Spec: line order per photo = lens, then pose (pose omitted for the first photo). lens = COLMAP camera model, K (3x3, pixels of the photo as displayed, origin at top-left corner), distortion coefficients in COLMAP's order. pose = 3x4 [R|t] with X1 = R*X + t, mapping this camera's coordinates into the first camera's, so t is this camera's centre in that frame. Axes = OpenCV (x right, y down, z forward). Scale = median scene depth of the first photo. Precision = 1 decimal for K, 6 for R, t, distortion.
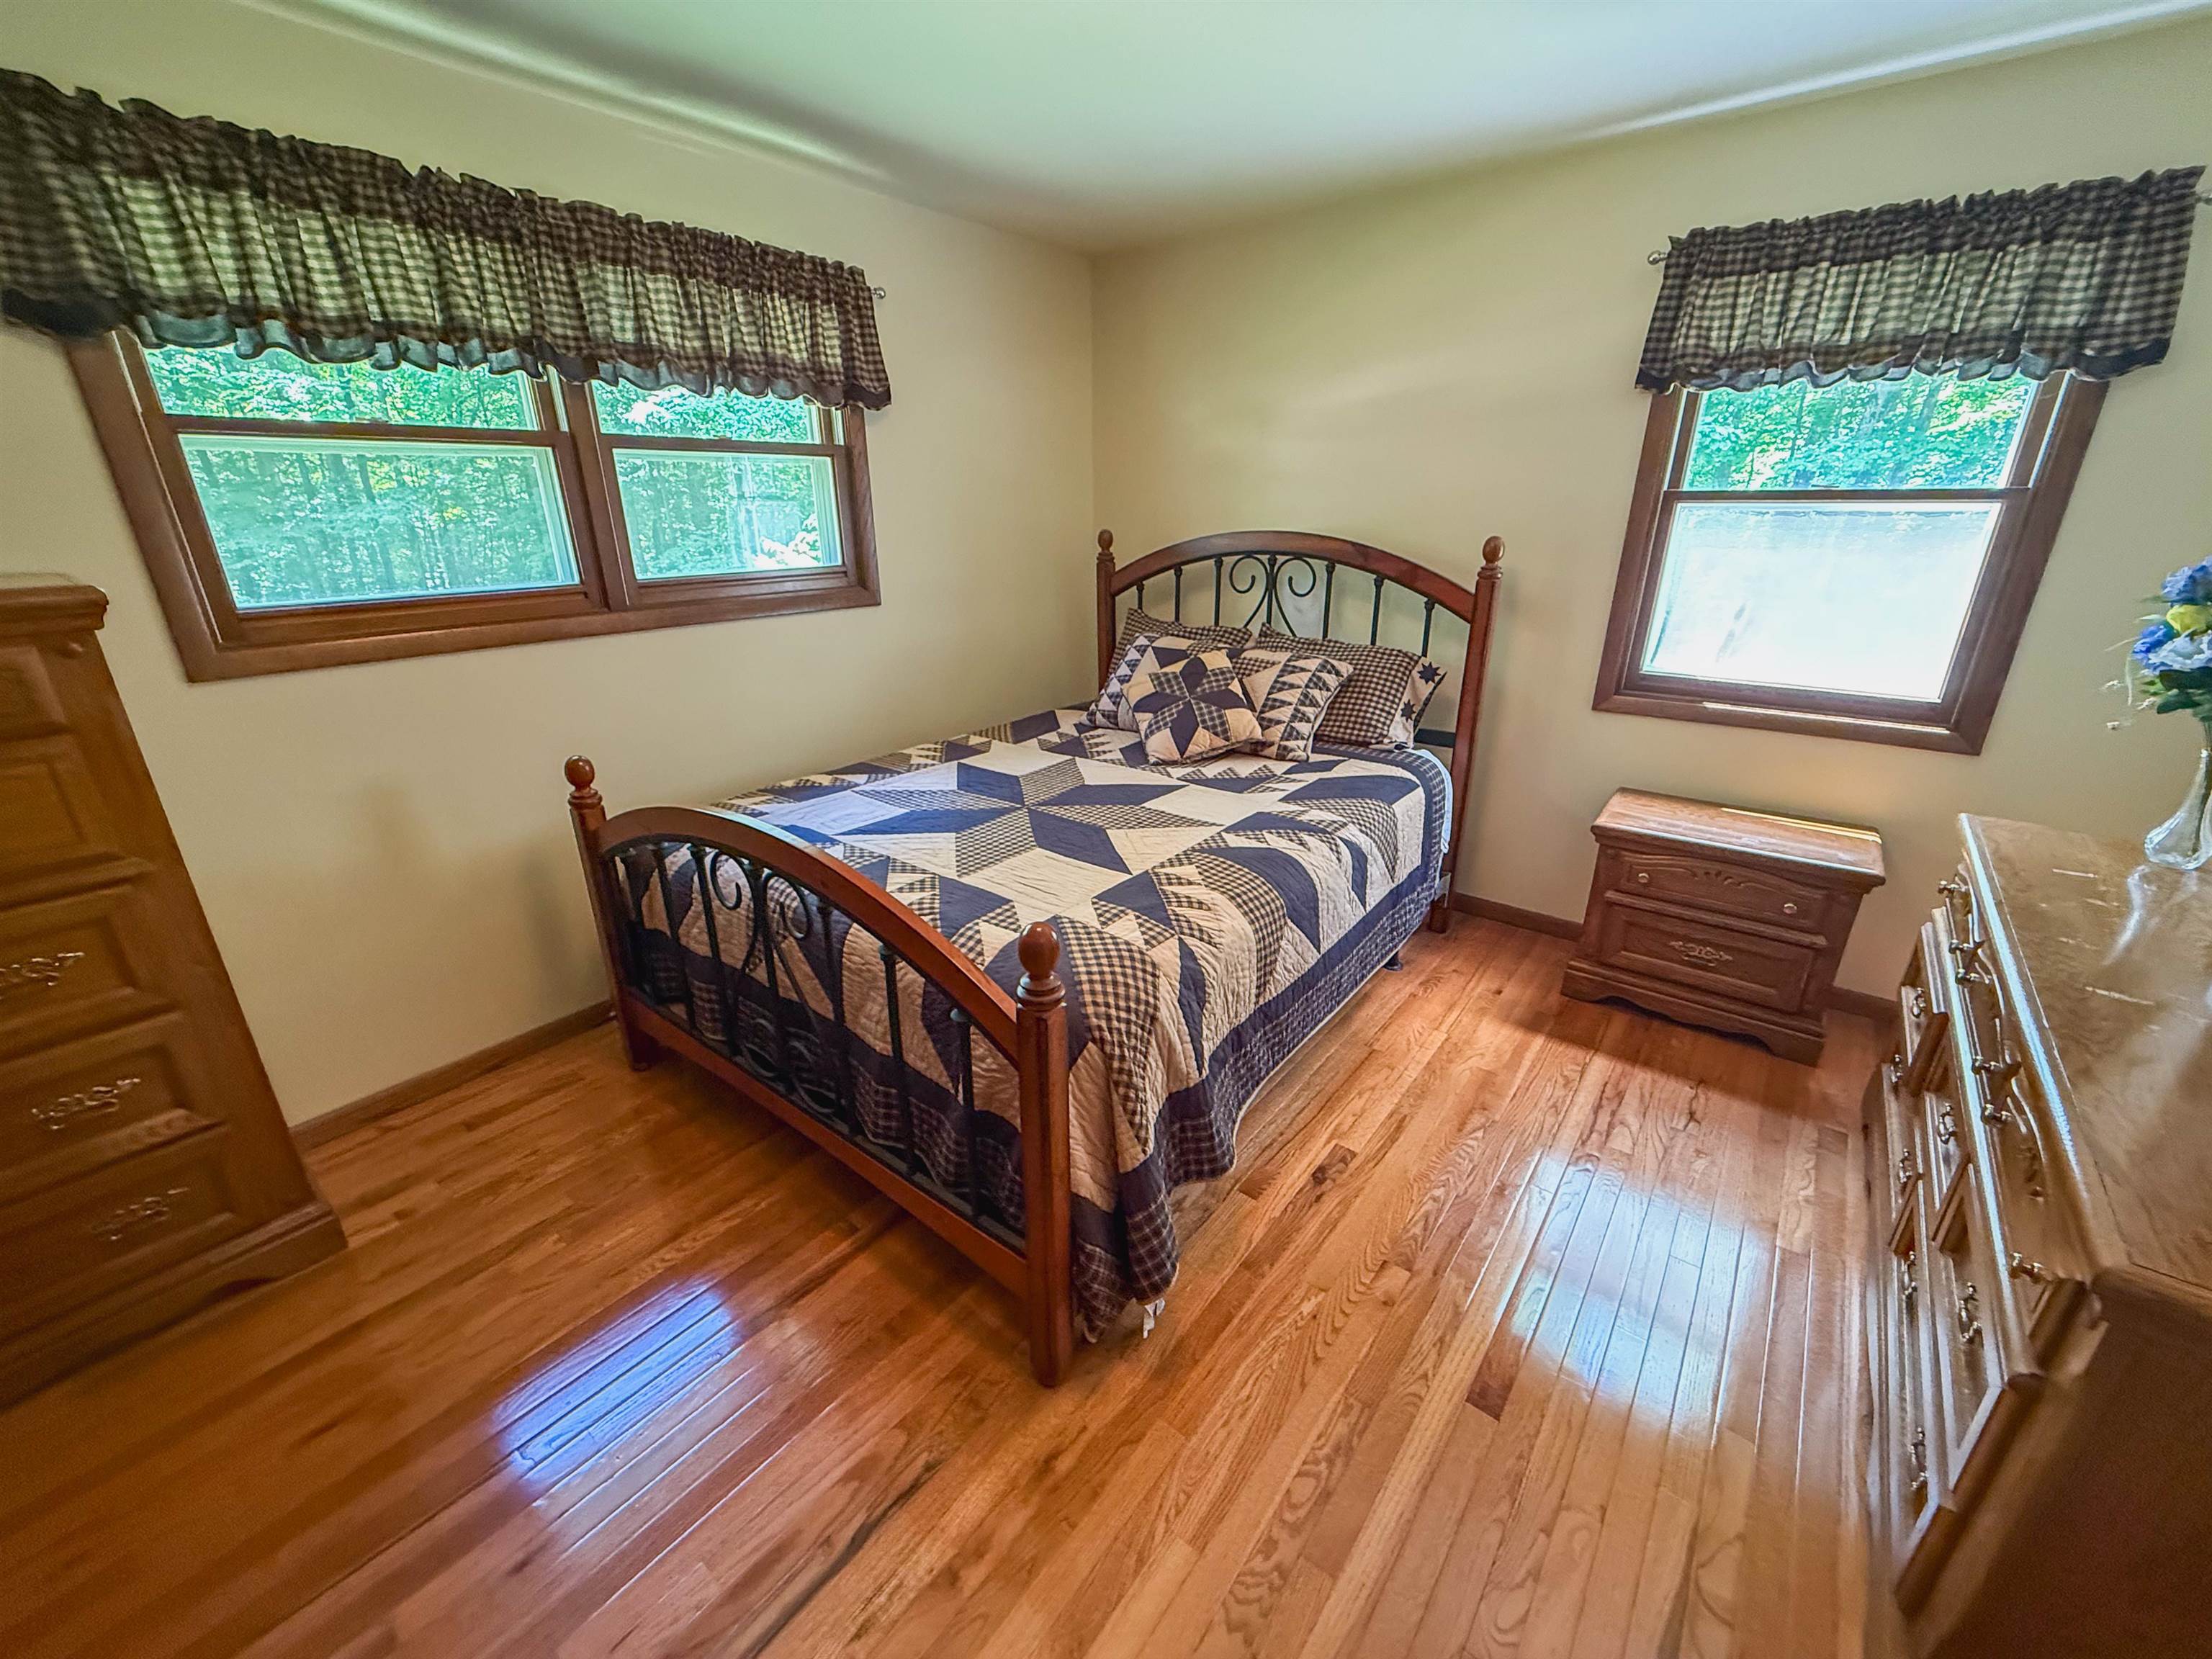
lens RADIAL K [[909.7, 0, 1101.6], [0, 909.7, 831.3], [0, 0, 1]] dist [0.000086, -0.000051]
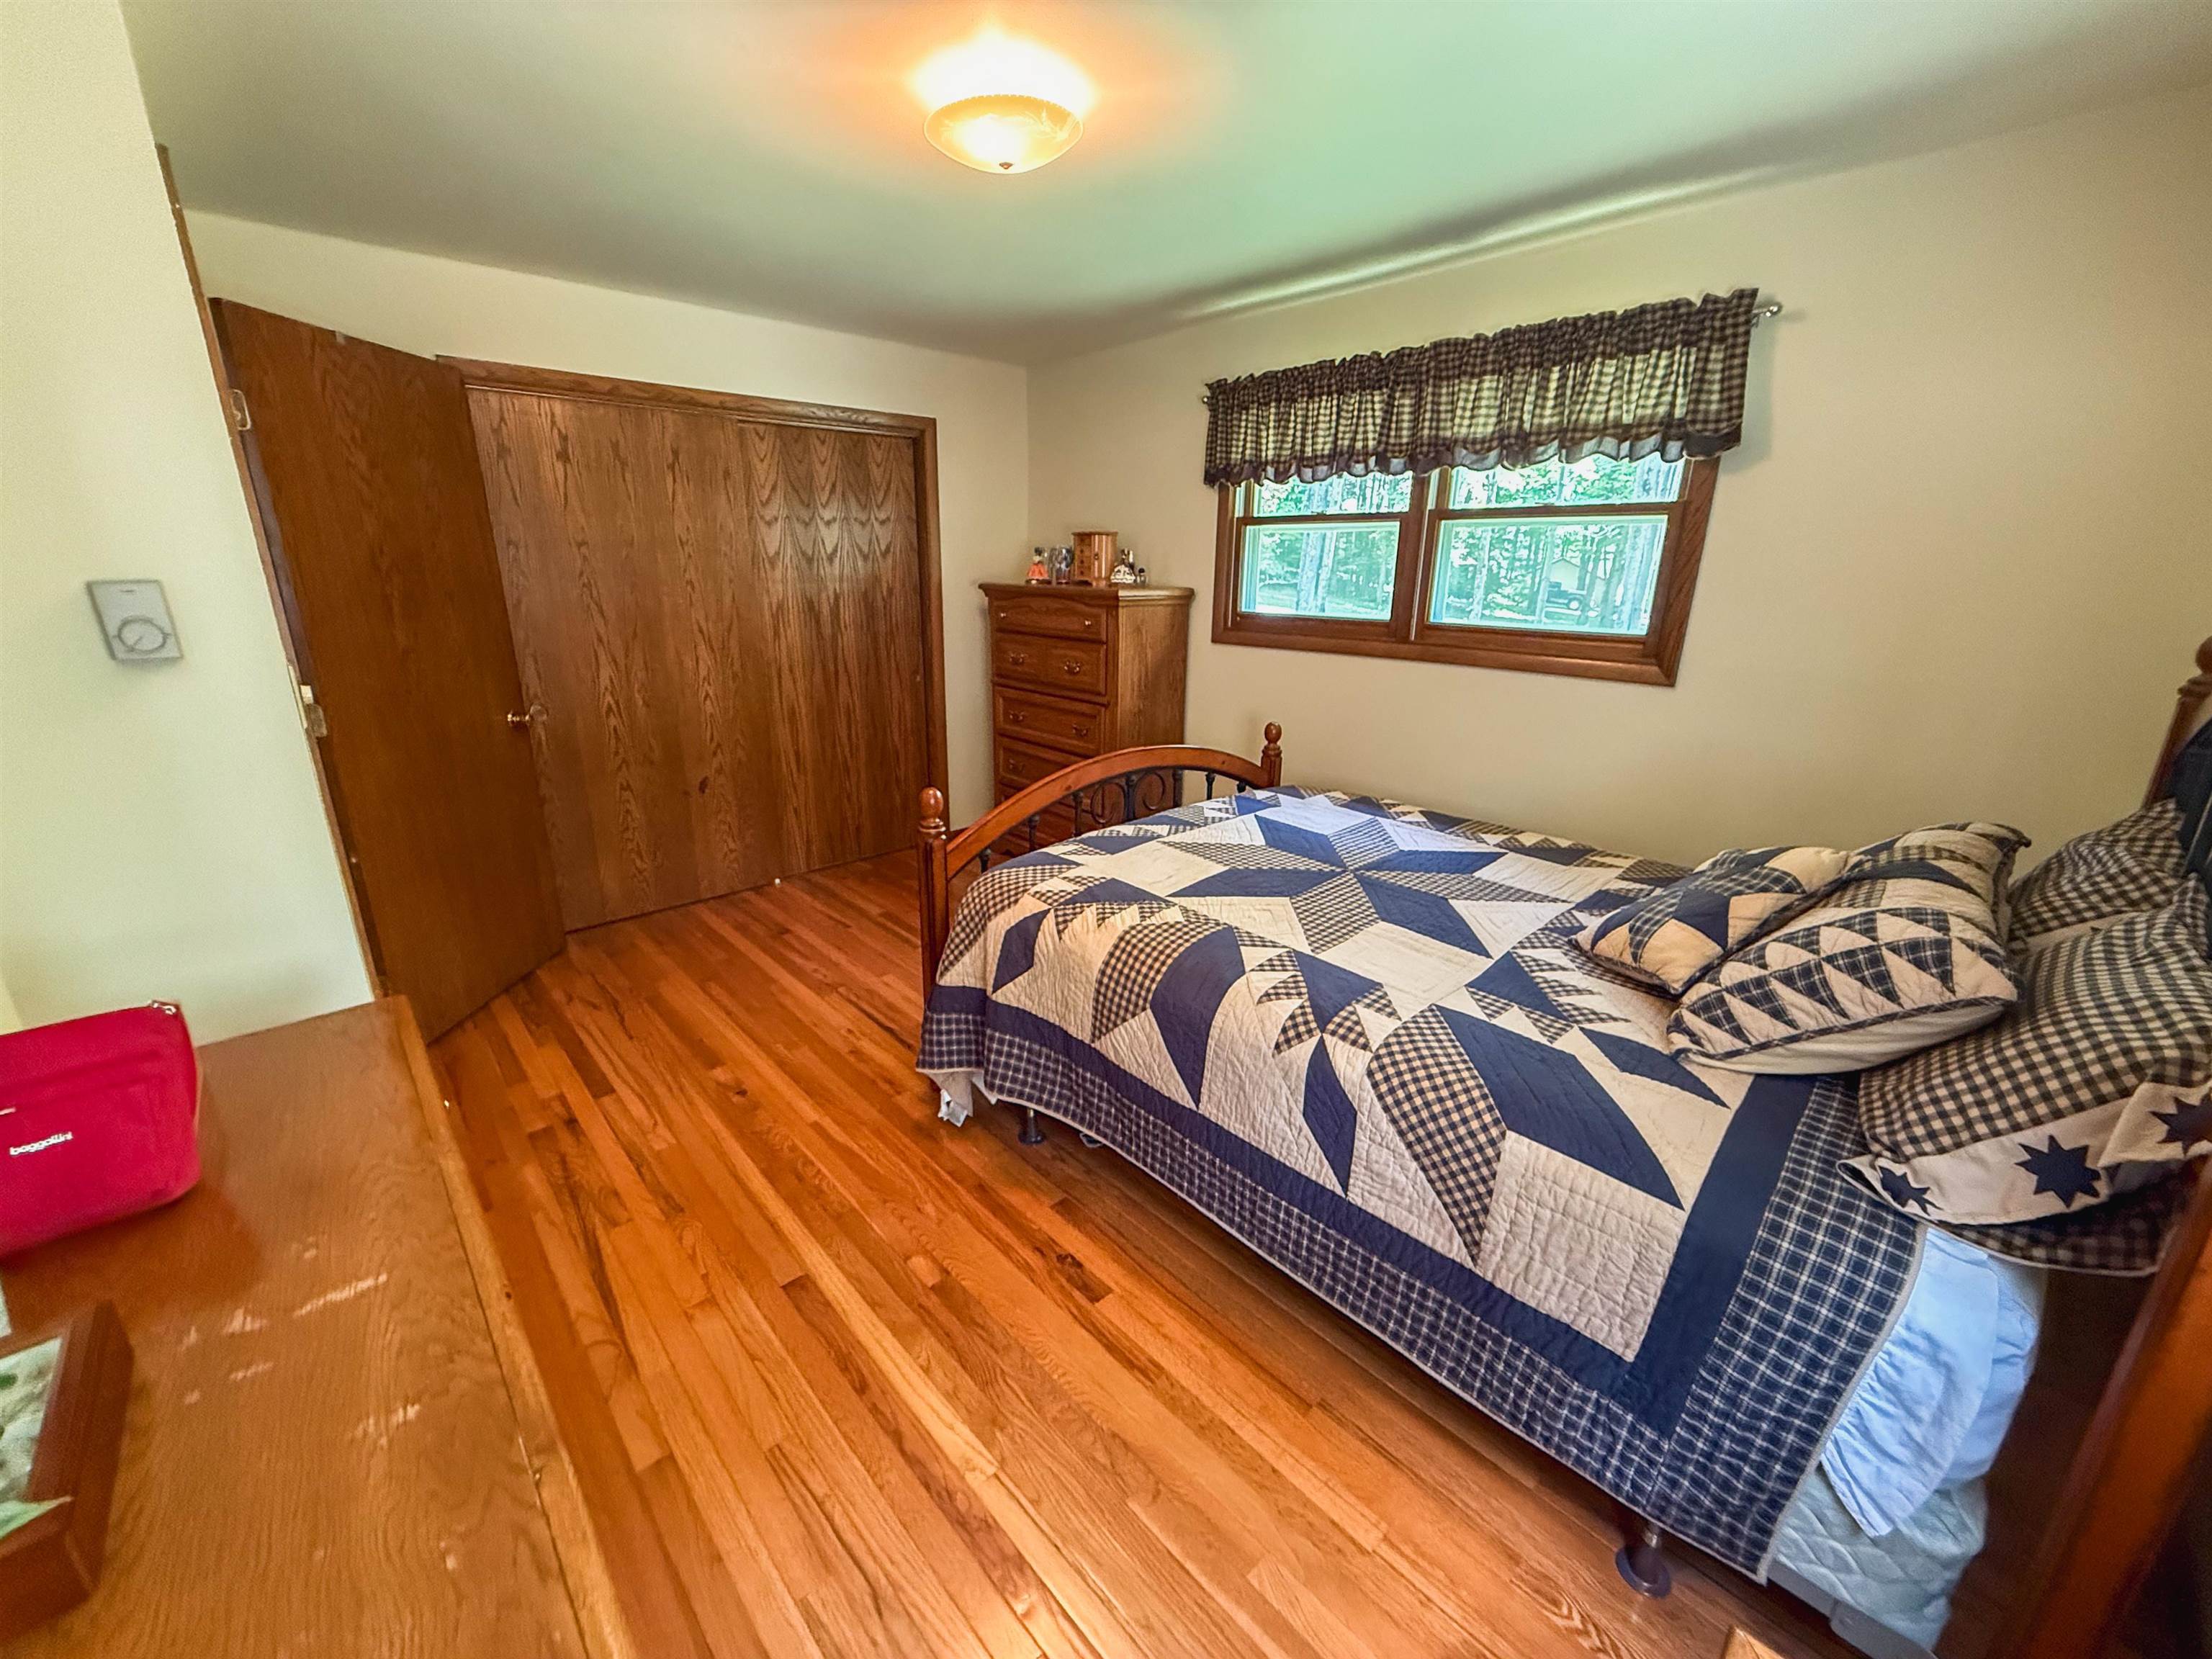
lens RADIAL K [[909.7, 0, 1101.6], [0, 909.7, 831.3], [0, 0, 1]] dist [0.000086, -0.000051]
pose [[-0.175509, 0.286069, -0.941999, 0.827237], [-0.347636, 0.877201, 0.331161, -0.279686], [0.921057, 0.385594, -0.054509, 0.756126]]
